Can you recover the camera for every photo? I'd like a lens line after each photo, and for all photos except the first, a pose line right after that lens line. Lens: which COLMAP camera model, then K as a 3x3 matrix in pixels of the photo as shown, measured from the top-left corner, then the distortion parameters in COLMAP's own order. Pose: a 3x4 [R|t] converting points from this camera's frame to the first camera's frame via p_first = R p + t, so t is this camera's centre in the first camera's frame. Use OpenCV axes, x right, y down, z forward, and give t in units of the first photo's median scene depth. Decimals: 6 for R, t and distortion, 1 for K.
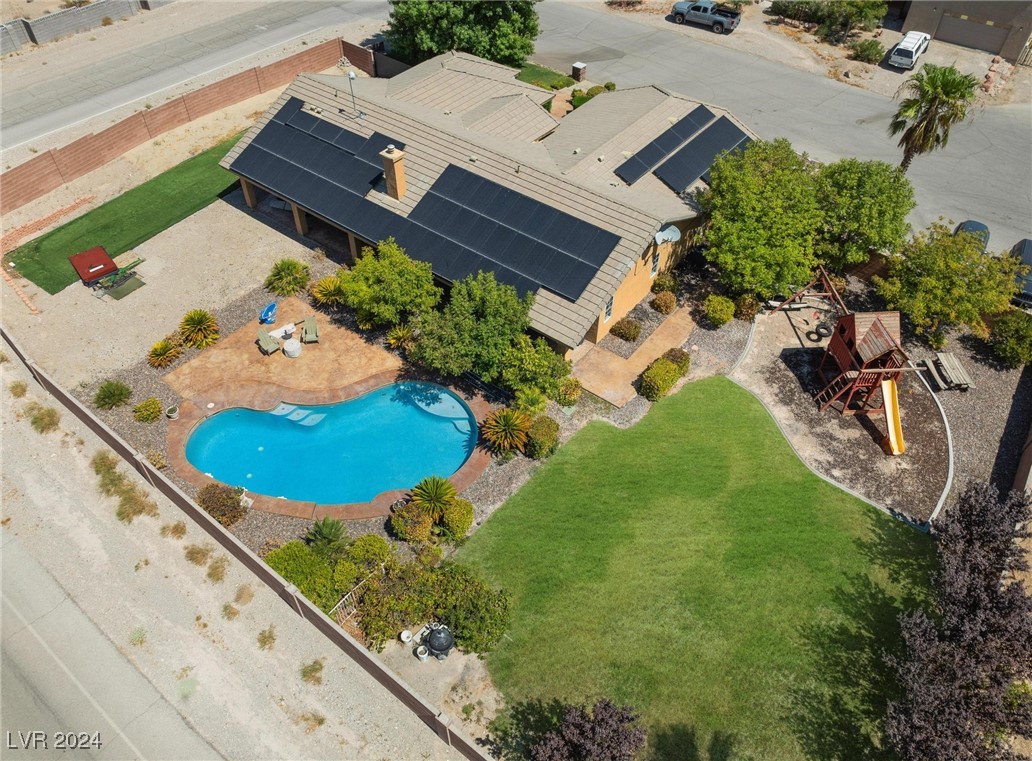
lens RADIAL K [[747.8, 0, 516.0], [0, 747.8, 380.5], [0, 0, 1]] dist [-0.035047, 0.003367]
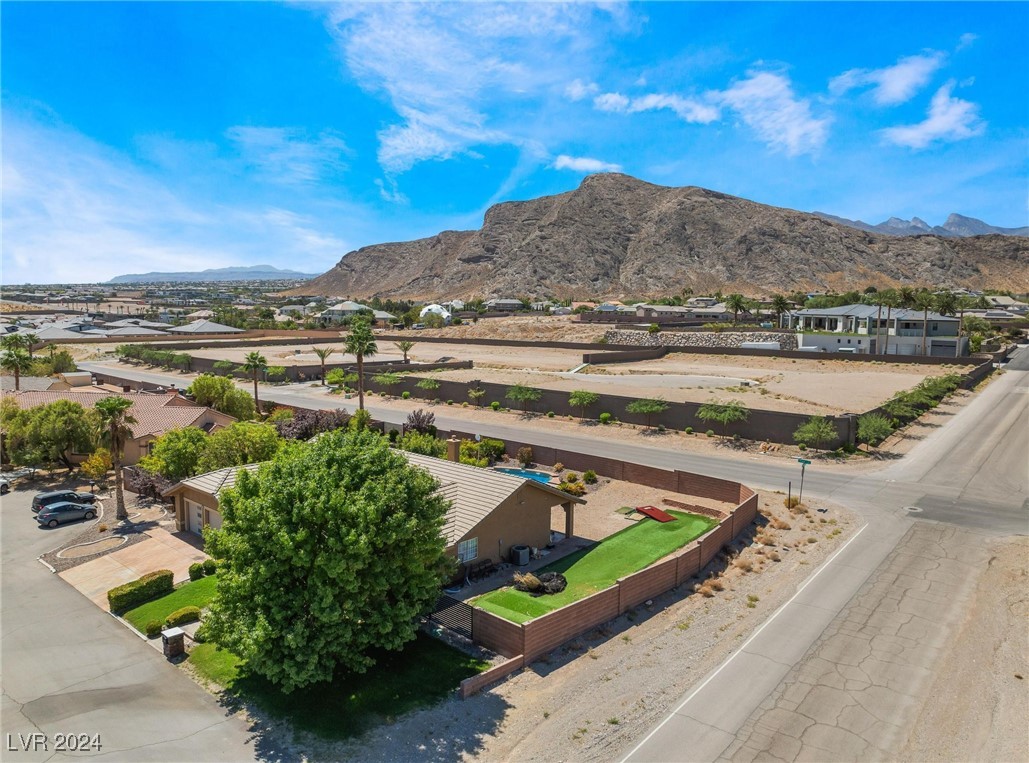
lens RADIAL K [[738.4, 0, 513.3], [0, 738.4, 382.1], [0, 0, 1]] dist [-0.041070, 0.008929]
pose [[-0.996985, -0.032767, 0.070342, -0.436108], [0.035769, 0.610380, 0.791300, -1.797893], [-0.068864, 0.791430, -0.607368, 2.015655]]
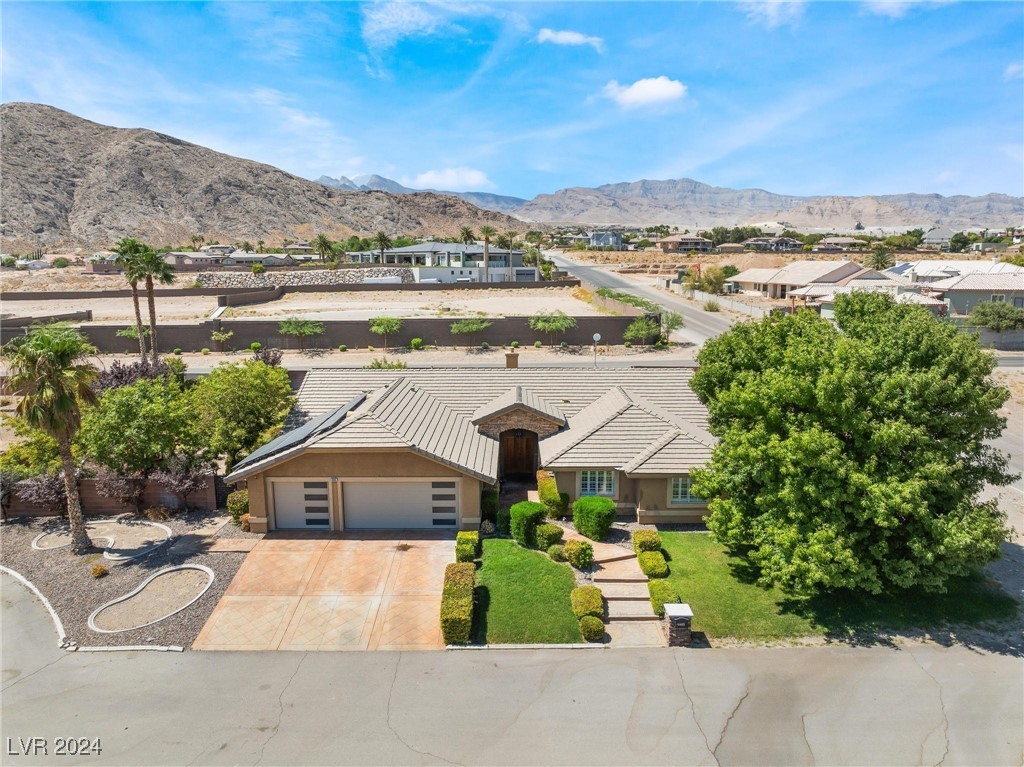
lens RADIAL K [[726.5, 0, 510.7], [0, 726.5, 384.2], [0, 0, 1]] dist [-0.036872, 0.006030]
pose [[-0.796422, 0.092547, -0.597618, 0.707407], [-0.441279, 0.586778, 0.678944, -1.281135], [0.413503, 0.804442, -0.426483, 1.740647]]
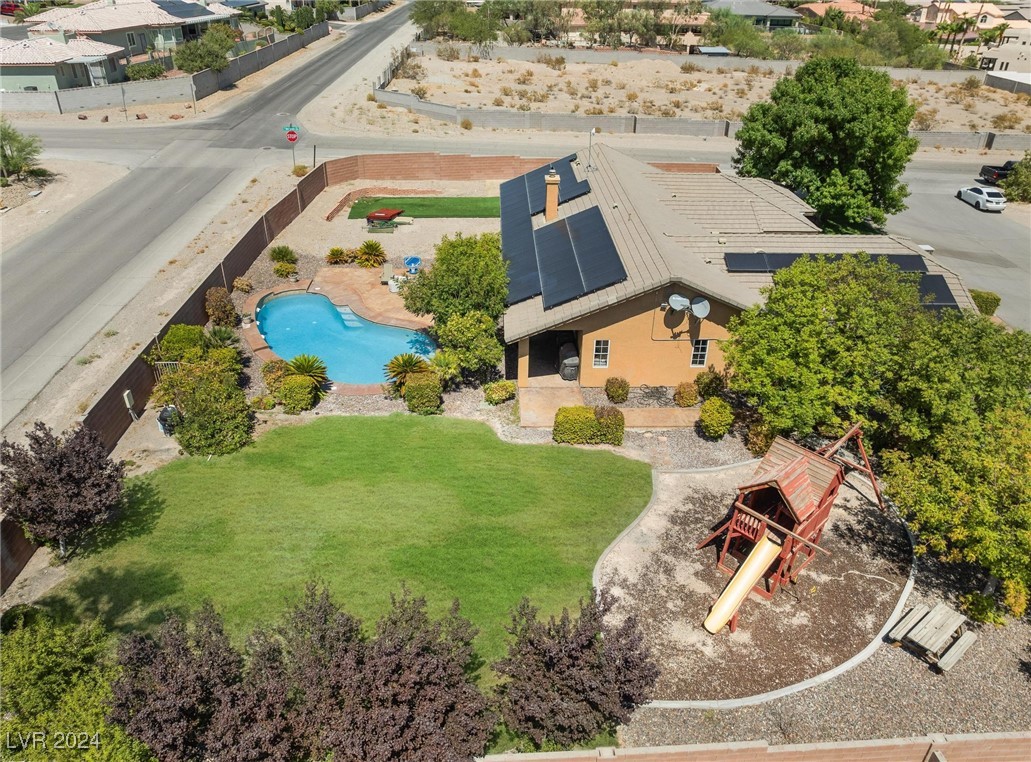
lens RADIAL K [[749.9, 0, 515.5], [0, 749.9, 381.0], [0, 0, 1]] dist [-0.053566, 0.028928]
pose [[0.631205, 0.382007, -0.675019, 0.716869], [-0.565033, 0.822676, -0.062789, 0.051317], [0.531336, 0.421041, 0.735124, 0.292810]]
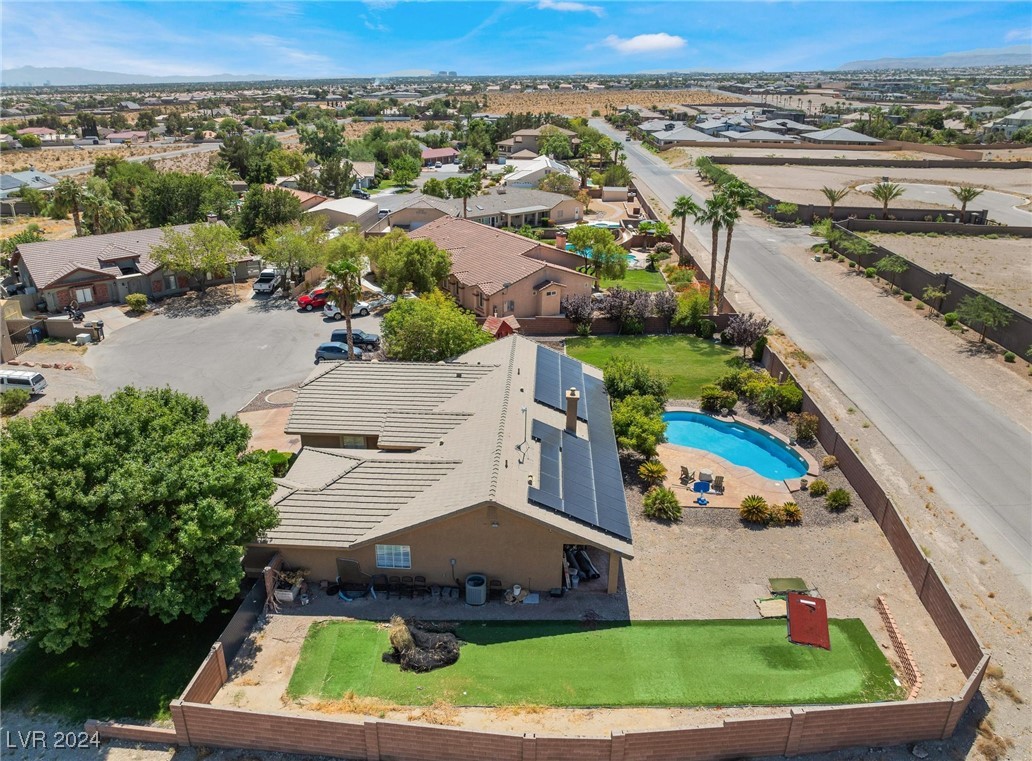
lens RADIAL K [[719.4, 0, 514.8], [0, 719.4, 424.9], [0, 0, 1]] dist [-0.030690, 0.000491]
pose [[-0.570766, -0.368935, 0.733562, -1.060990], [0.584433, 0.444999, 0.678539, -1.213677], [-0.576771, 0.816004, -0.038372, 1.216505]]
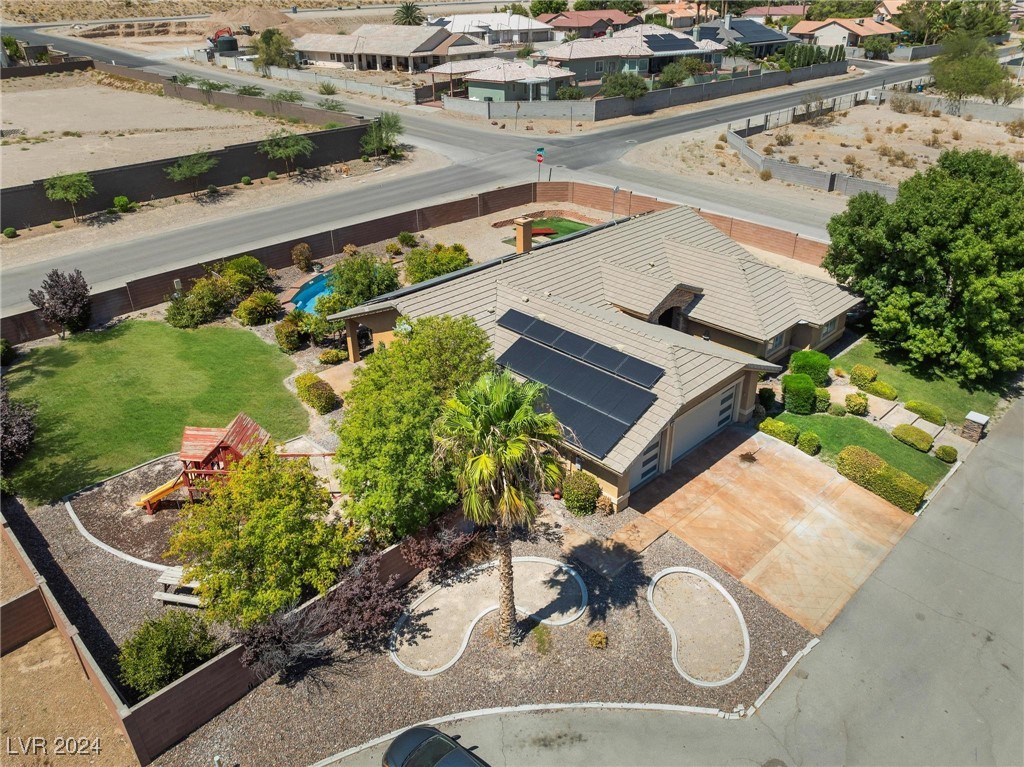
lens RADIAL K [[746.7, 0, 514.4], [0, 746.7, 373.4], [0, 0, 1]] dist [-0.038611, 0.005186]
pose [[-0.146097, 0.454063, -0.878910, 1.146047], [-0.708011, 0.572513, 0.413461, -0.713166], [0.690925, 0.682683, 0.237839, 0.922352]]
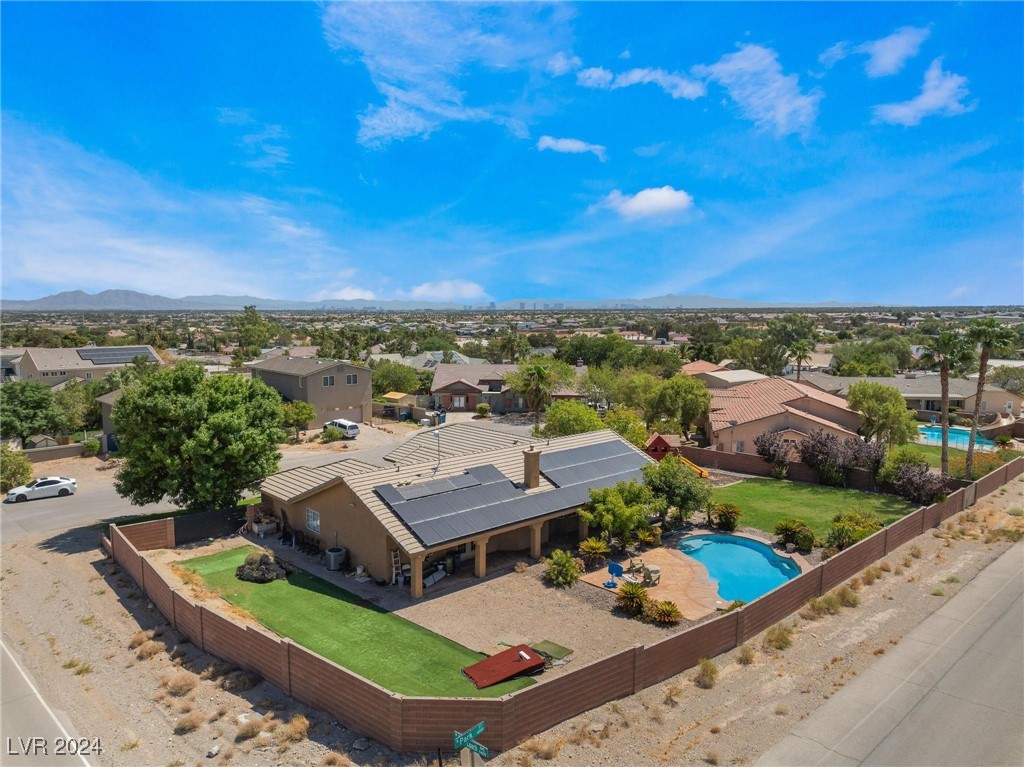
lens RADIAL K [[726.5, 0, 510.7], [0, 726.5, 384.2], [0, 0, 1]] dist [-0.036872, 0.006030]
pose [[0.160220, -0.115872, 0.980257, -1.504396], [0.710817, 0.702596, -0.033130, -0.395362], [-0.684886, 0.702091, 0.194934, 0.738970]]
